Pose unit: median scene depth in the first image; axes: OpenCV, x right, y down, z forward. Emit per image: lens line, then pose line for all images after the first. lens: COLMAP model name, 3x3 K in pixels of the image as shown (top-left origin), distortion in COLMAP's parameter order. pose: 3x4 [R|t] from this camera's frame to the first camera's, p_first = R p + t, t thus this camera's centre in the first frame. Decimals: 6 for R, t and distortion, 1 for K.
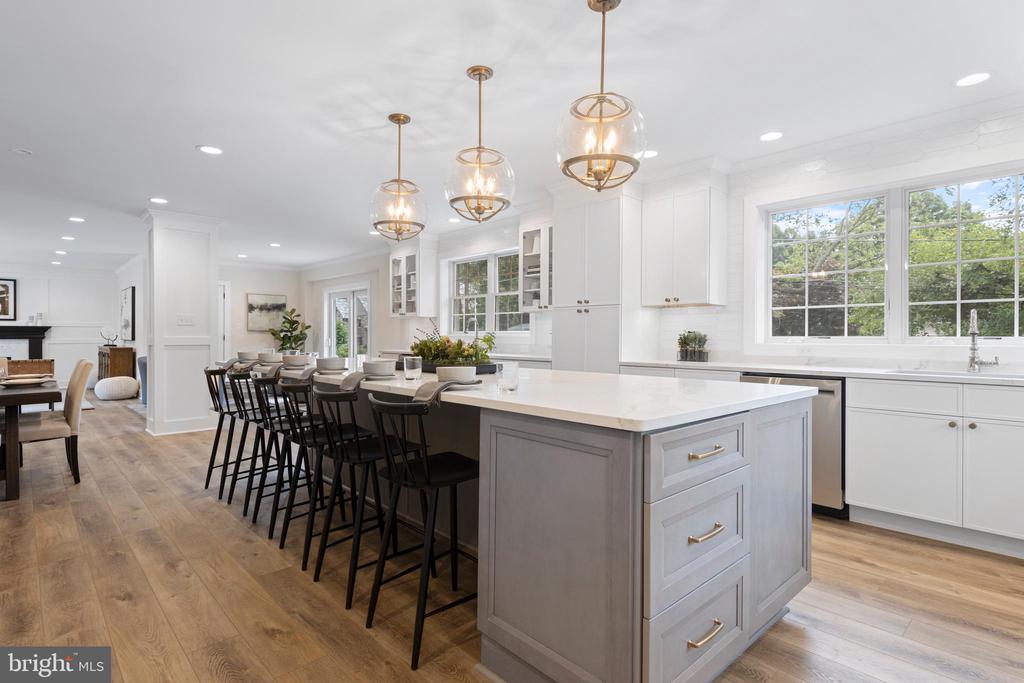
lens RADIAL K [[520.9, 0, 507.4], [0, 520.9, 336.5], [0, 0, 1]] dist [0.011729, -0.004286]
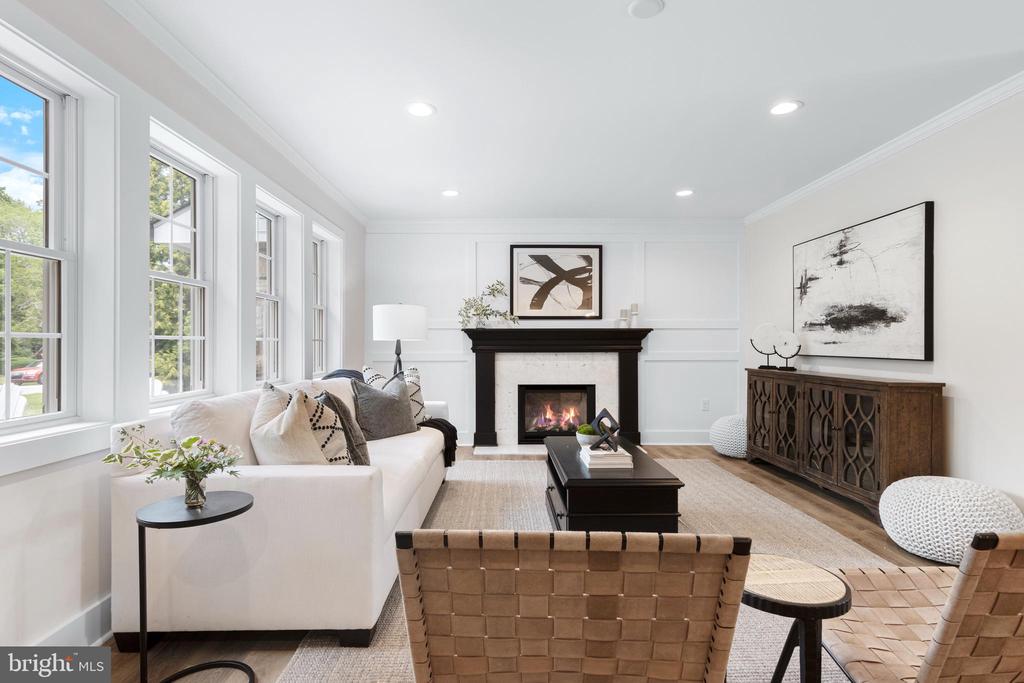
lens RADIAL K [[520.9, 0, 510.7], [0, 520.9, 341.4], [0, 0, 1]] dist [0.011729, -0.004286]
pose [[0.739205, -0.005298, -0.673460, -0.639152], [0.000440, 0.999973, -0.007383, -0.002483], [0.673480, 0.005161, 0.739187, 0.529350]]
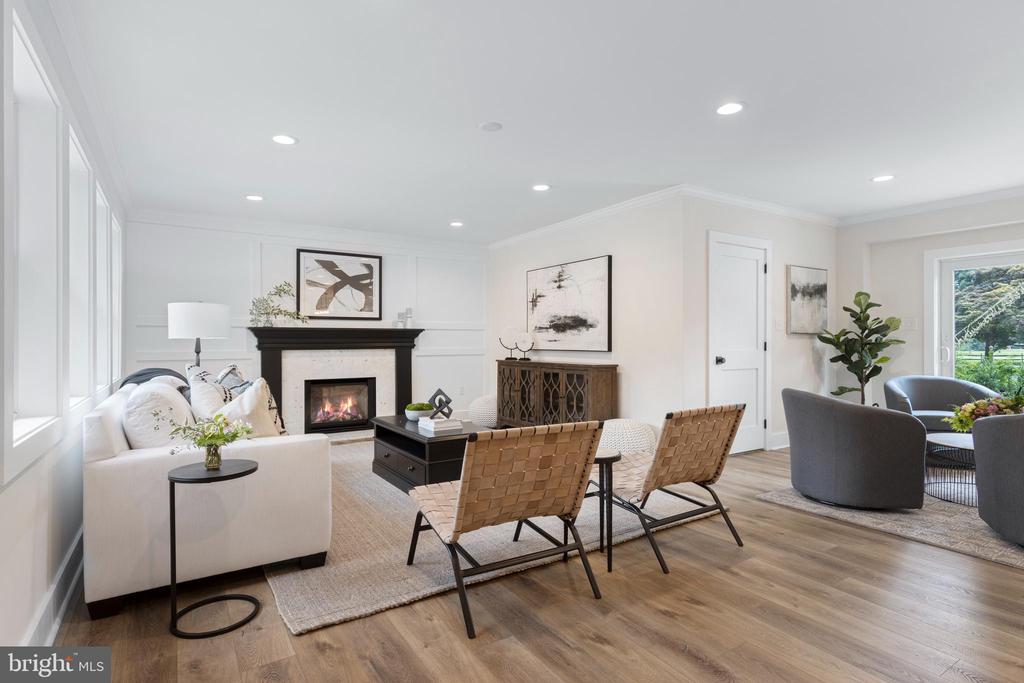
lens RADIAL K [[520.9, 0, 510.2], [0, 520.9, 338.9], [0, 0, 1]] dist [0.011729, -0.004286]
pose [[0.982971, -0.004318, -0.183709, -0.667440], [0.003001, 0.999968, -0.007448, -0.002028], [0.183735, 0.006770, 0.982952, 0.403696]]
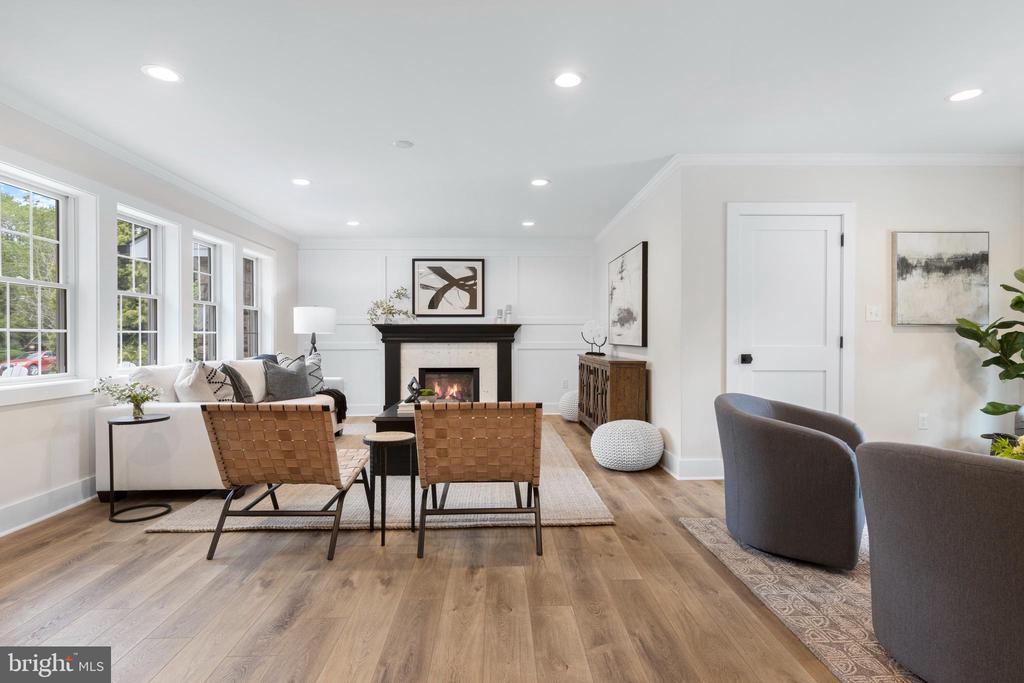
lens RADIAL K [[520.9, 0, 511.4], [0, 520.9, 338.3], [0, 0, 1]] dist [0.011729, -0.004286]
pose [[0.749580, -0.000477, -0.661913, -0.442158], [0.000832, 1.000000, 0.000223, -0.001096], [0.661913, -0.000718, 0.749580, 0.495519]]
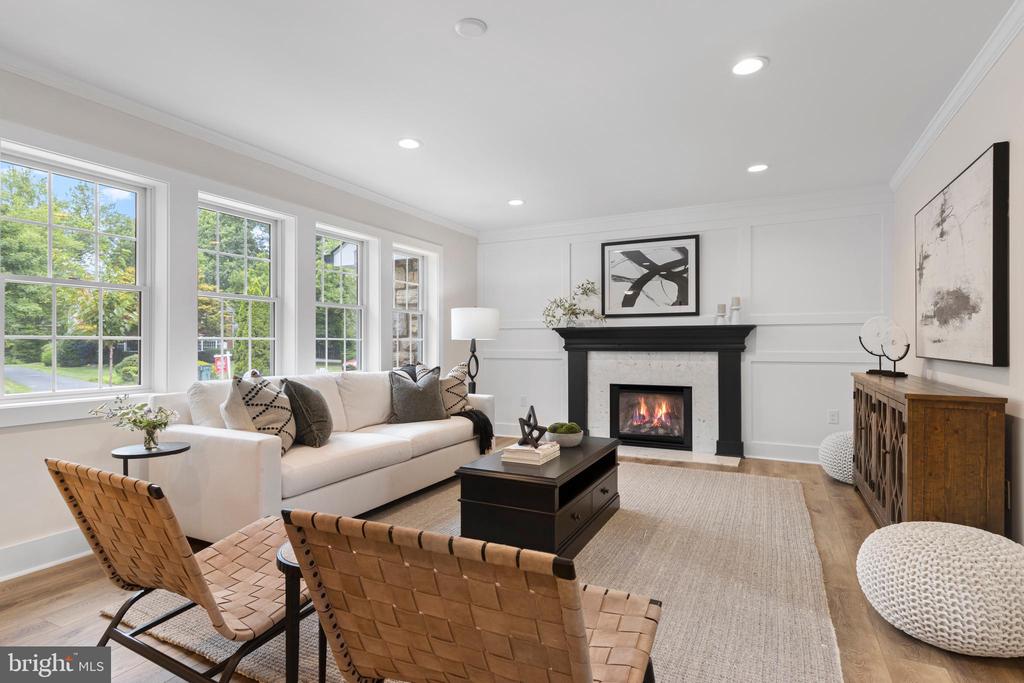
lens RADIAL K [[520.9, 0, 511.4], [0, 520.9, 338.6], [0, 0, 1]] dist [0.011729, -0.004286]
pose [[0.344611, -0.009300, -0.938699, -0.526953], [0.000264, 0.999952, -0.009810, -0.002736], [0.938746, 0.003133, 0.344597, 0.657519]]
